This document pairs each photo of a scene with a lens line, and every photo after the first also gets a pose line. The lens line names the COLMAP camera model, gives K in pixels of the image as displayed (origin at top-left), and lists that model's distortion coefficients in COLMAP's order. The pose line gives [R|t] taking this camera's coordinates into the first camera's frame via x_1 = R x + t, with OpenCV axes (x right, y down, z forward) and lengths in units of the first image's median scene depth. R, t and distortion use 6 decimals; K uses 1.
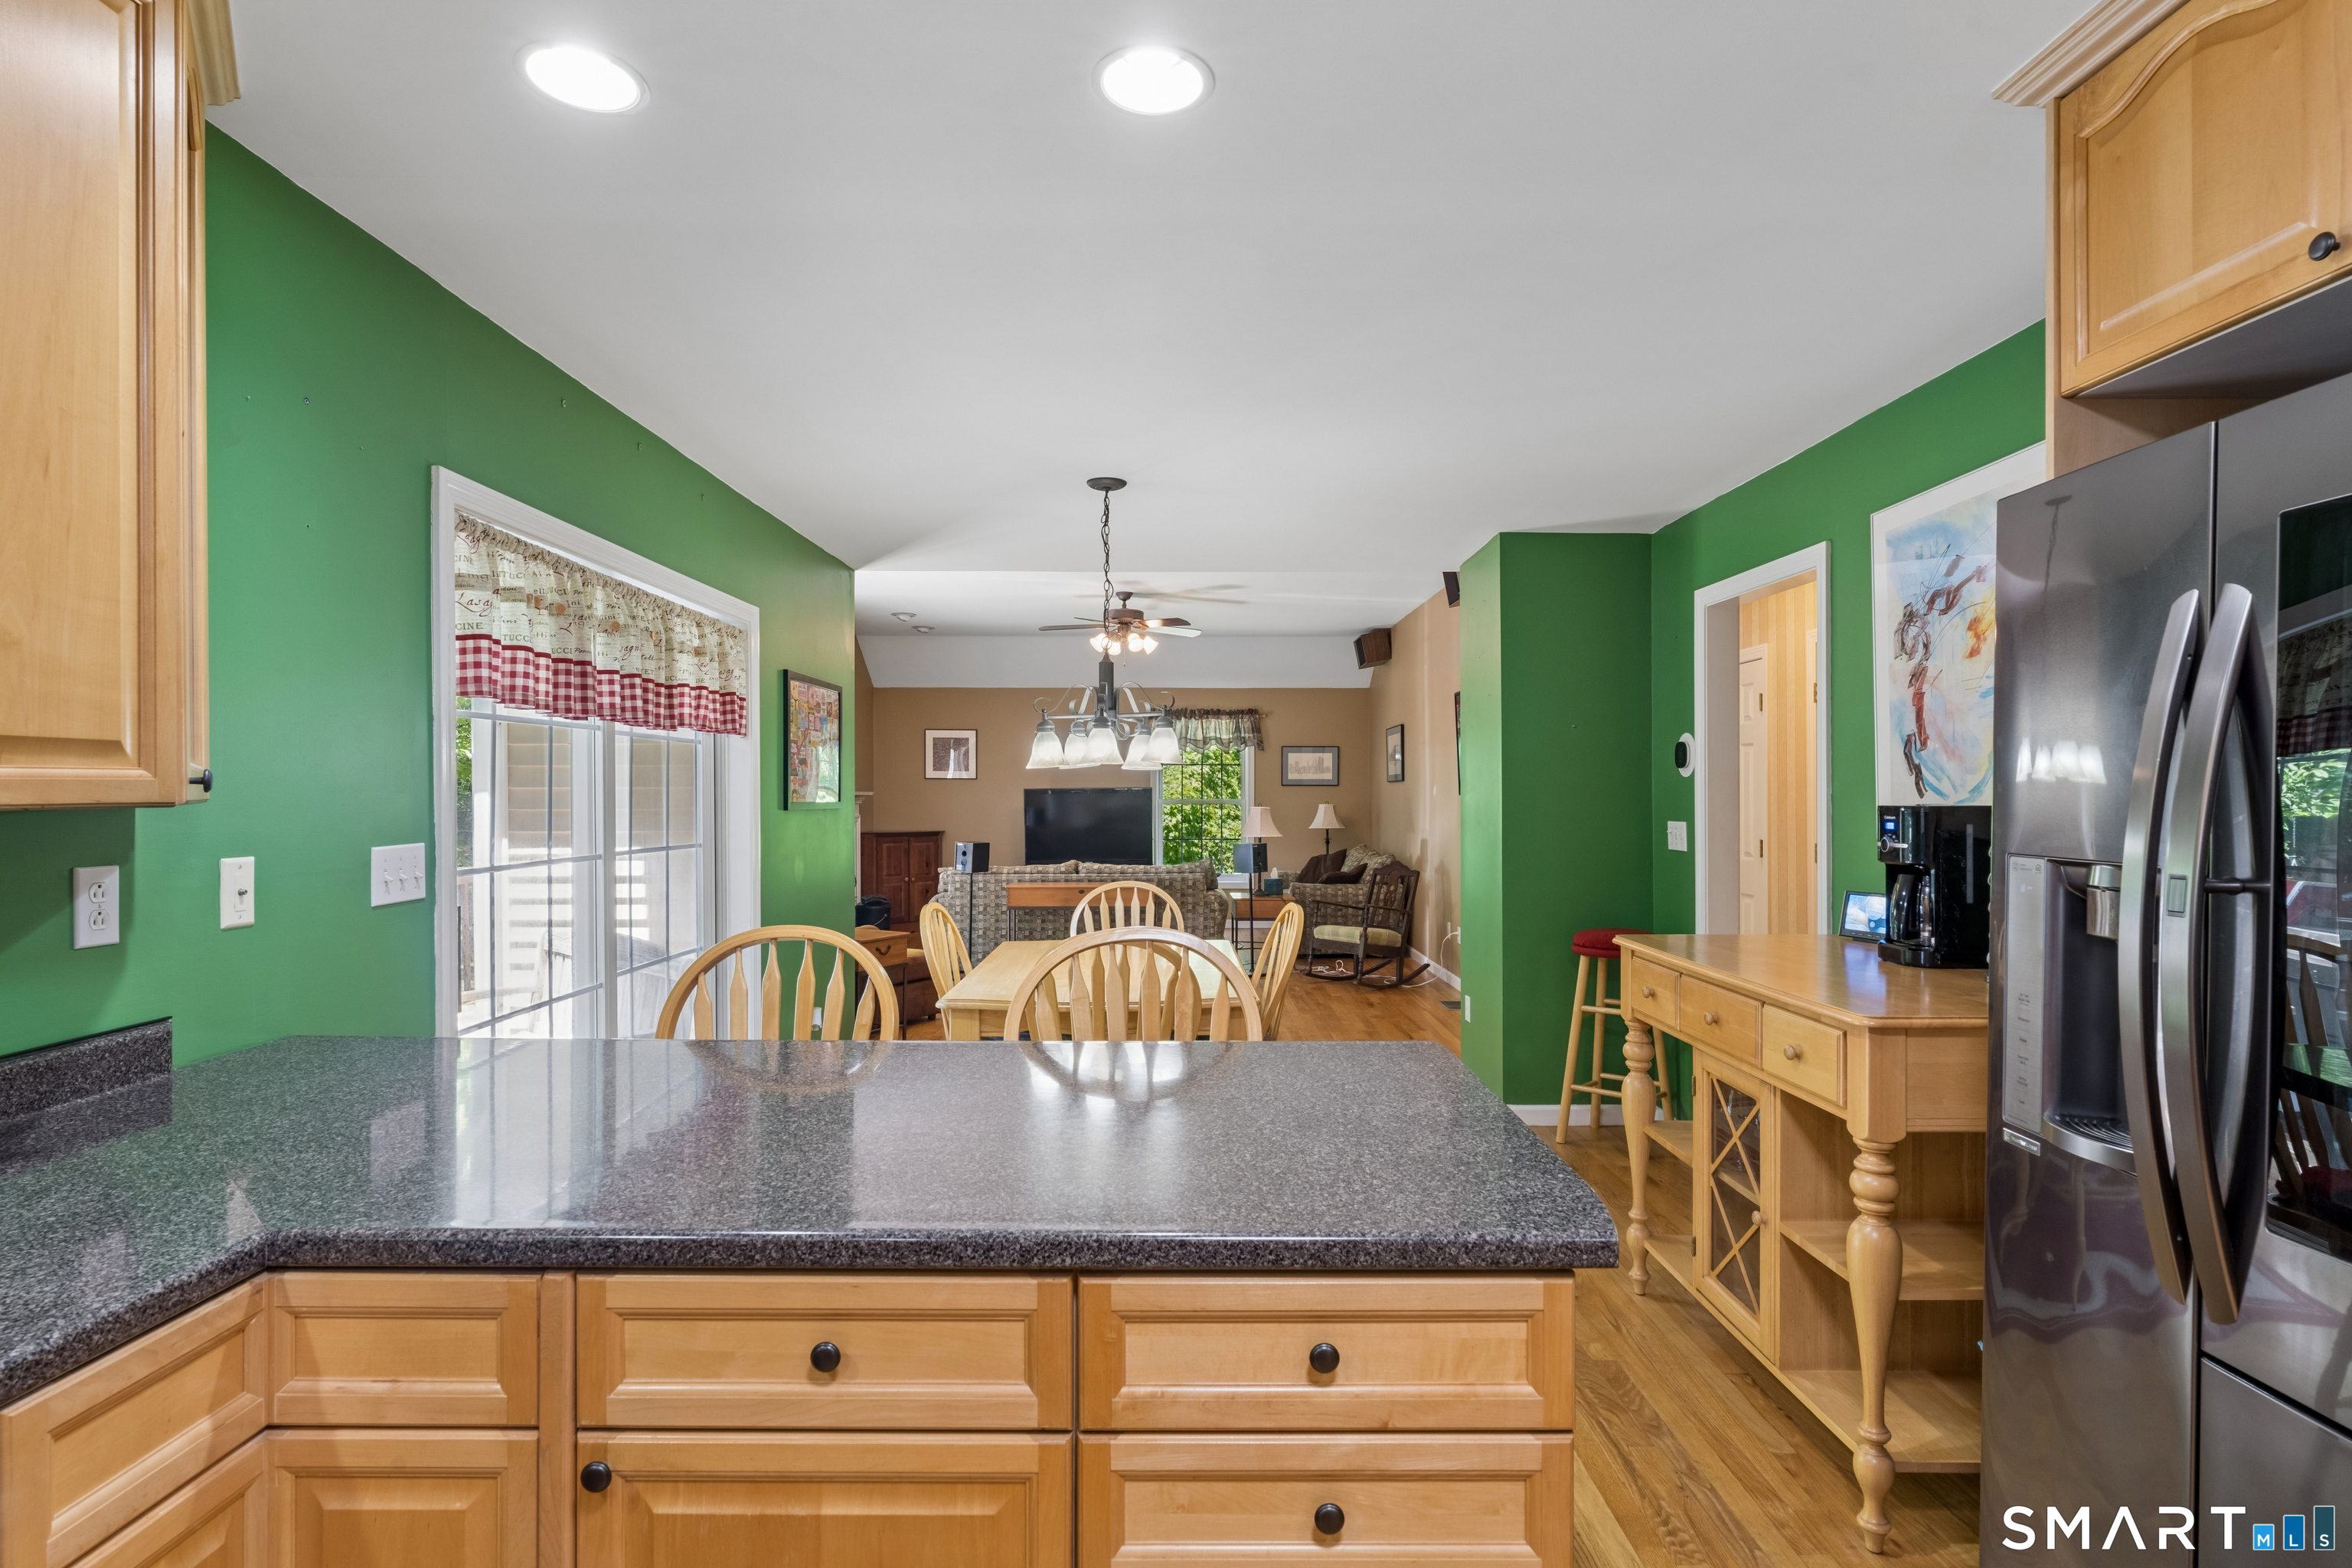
lens RADIAL K [[1204.0, 0, 1173.9], [0, 1204.0, 796.4], [0, 0, 1]] dist [-0.002492, 0.000608]
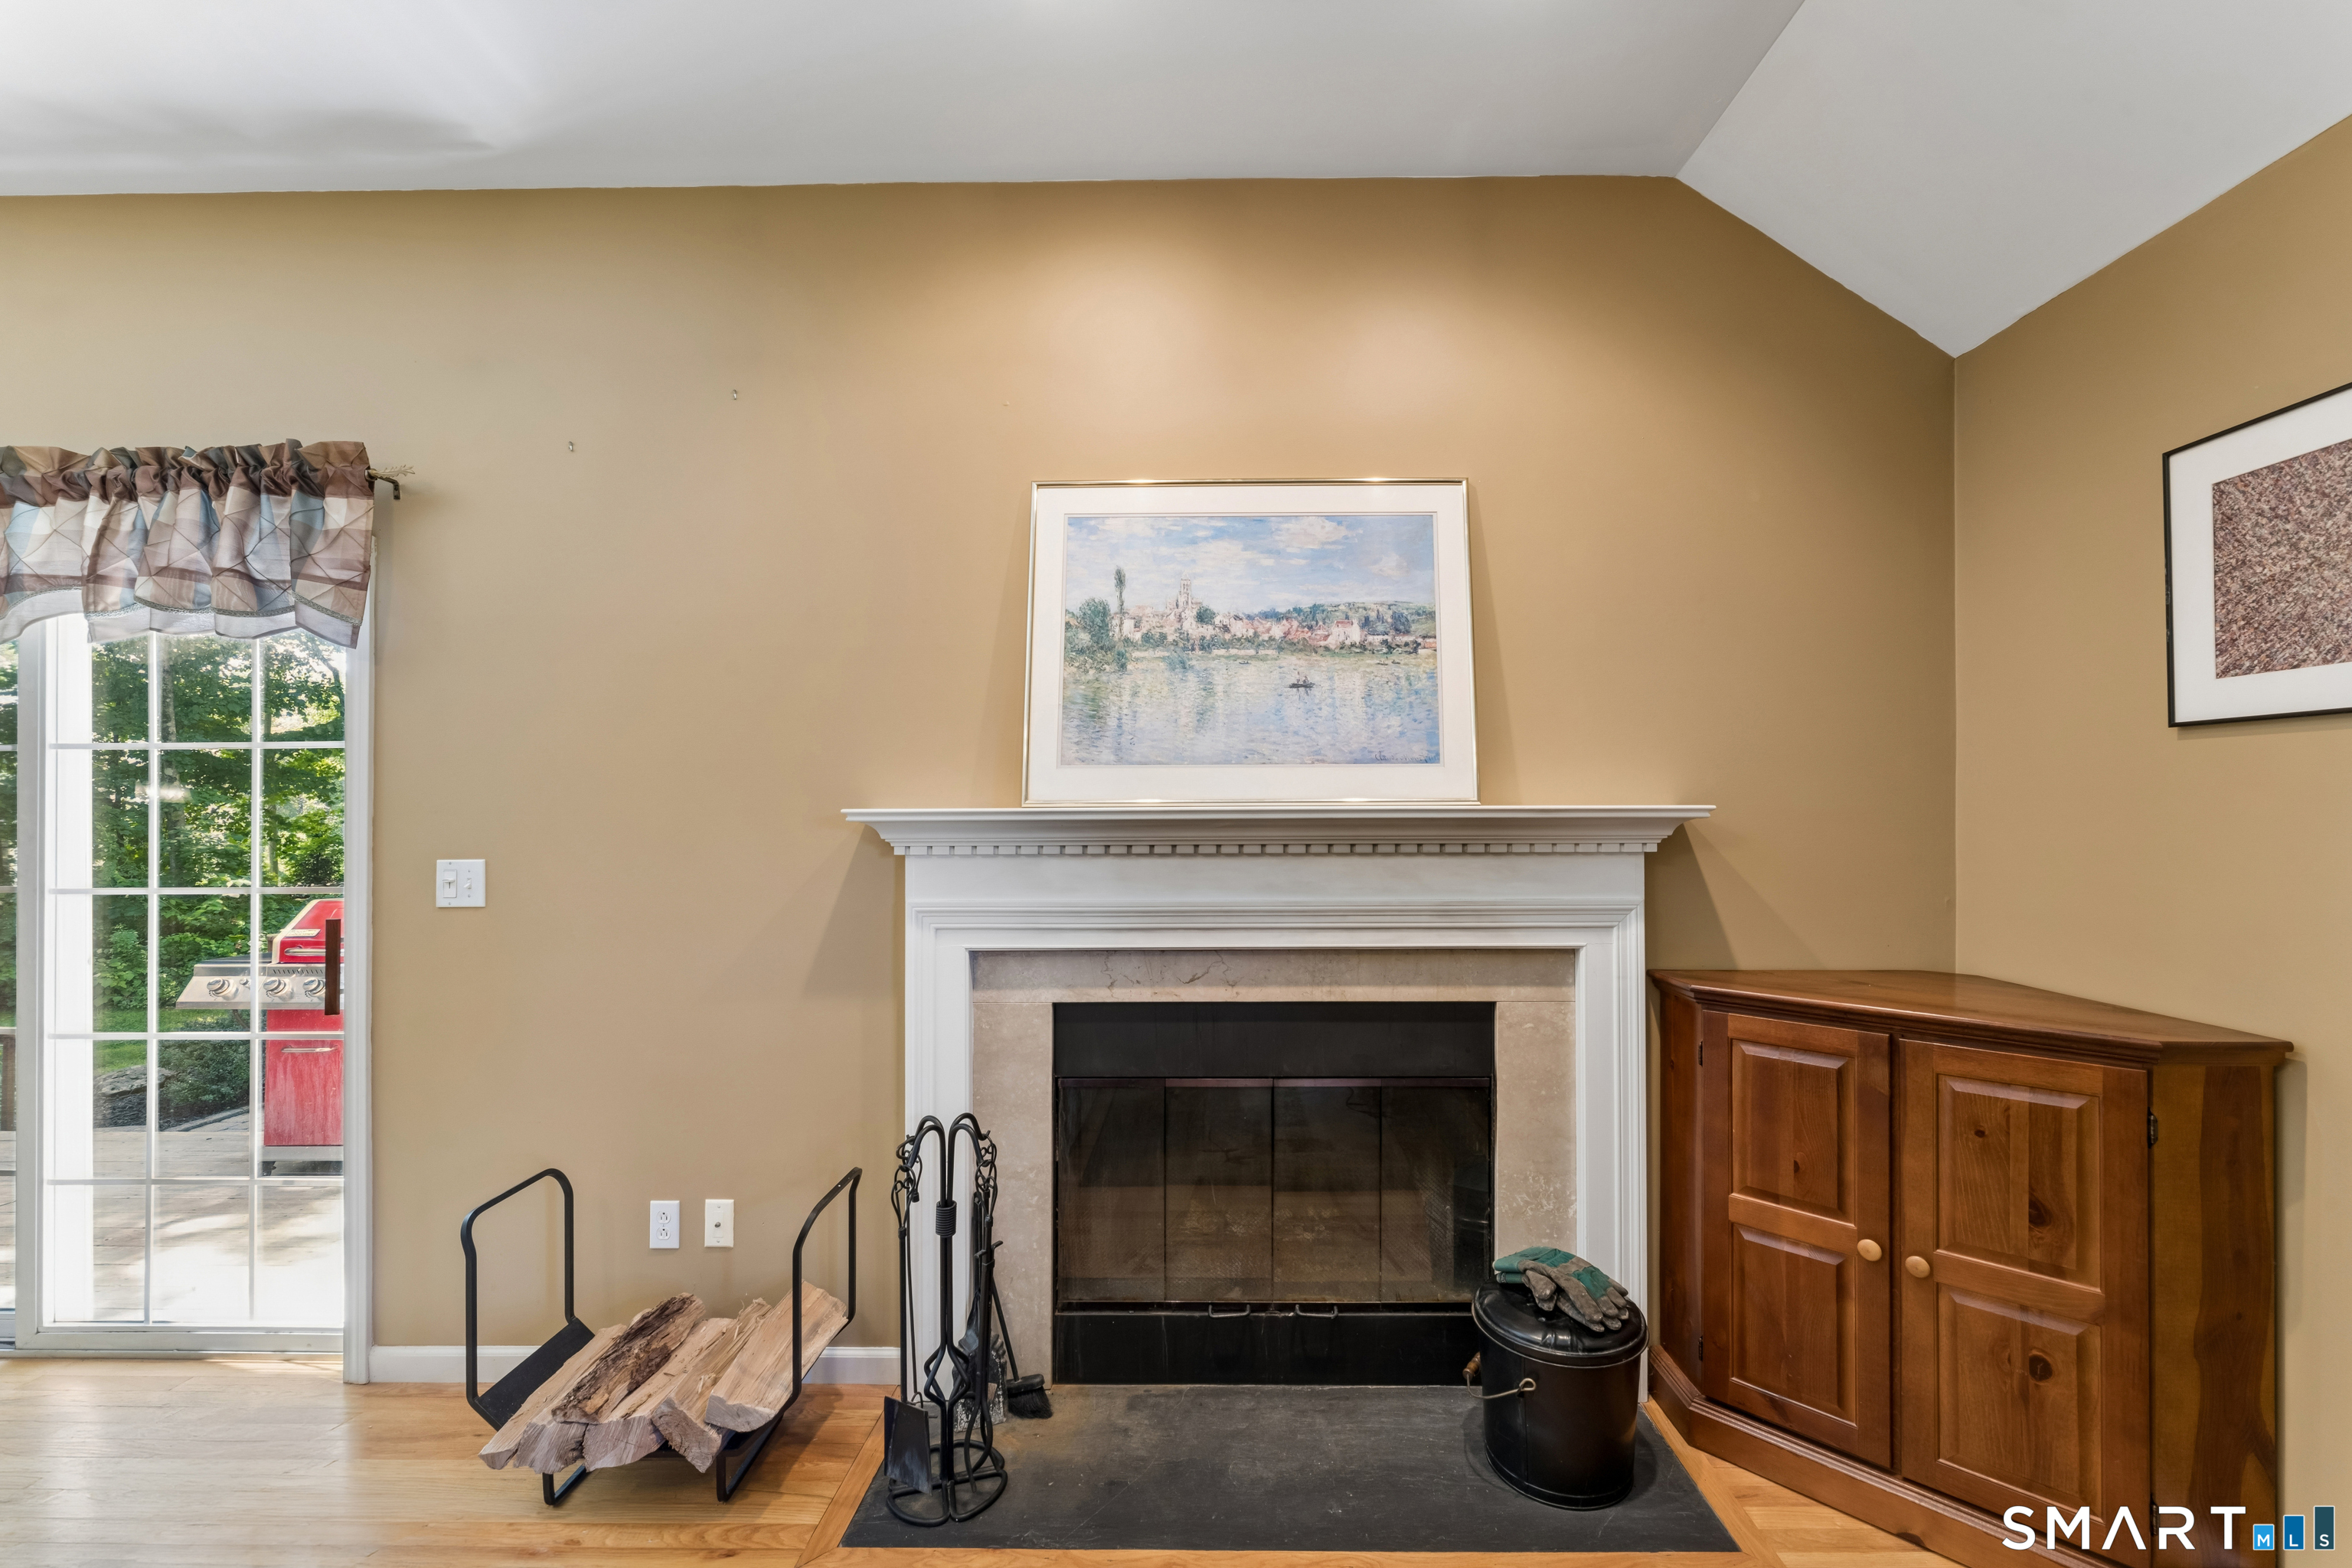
lens RADIAL K [[954.2, 0, 1214.7], [0, 954.2, 810.8], [0, 0, 1]] dist [-0.003310, -0.000963]
pose [[0.002505, -0.007896, -0.999966, -0.082813], [0.001161, 0.999968, -0.007893, -0.001691], [0.999996, -0.001141, 0.002514, 1.087953]]
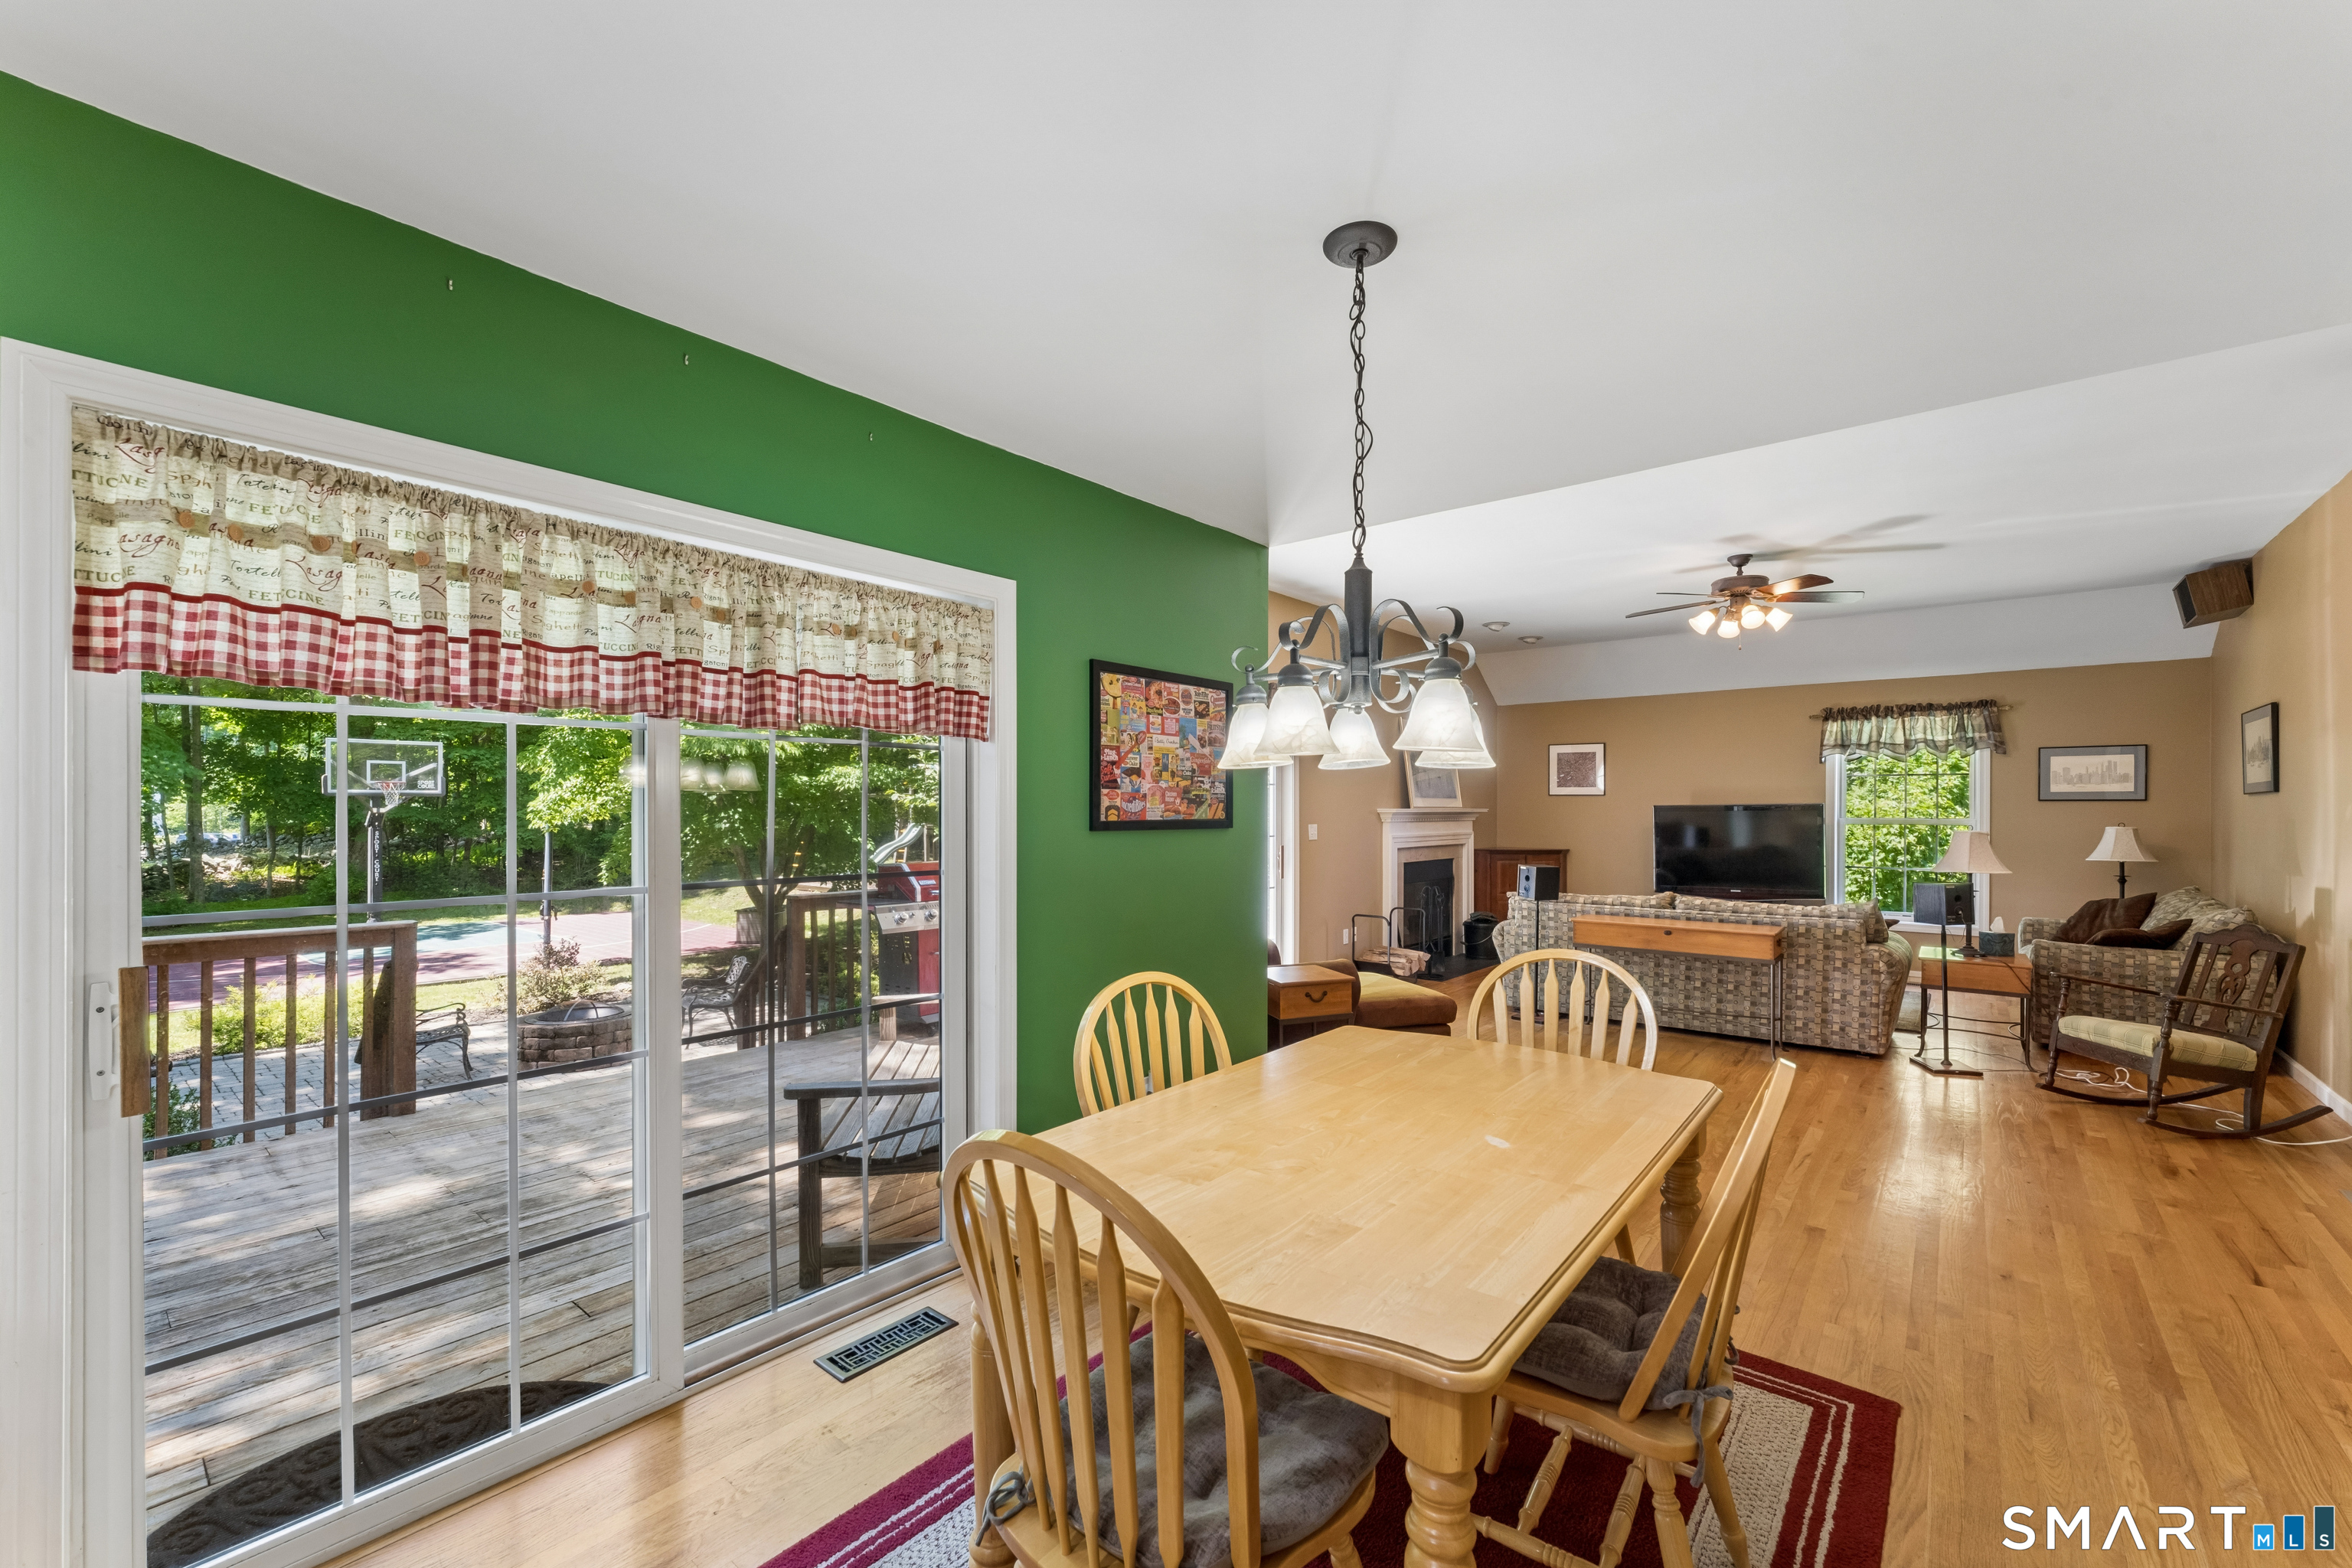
lens RADIAL K [[954.2, 0, 1169.1], [0, 954.2, 811.1], [0, 0, 1]] dist [-0.003310, -0.000963]
pose [[0.767836, 0.002624, -0.640641, 0.067167], [-0.003009, 0.999995, 0.000489, -0.001776], [0.640640, 0.001552, 0.767840, 0.261967]]
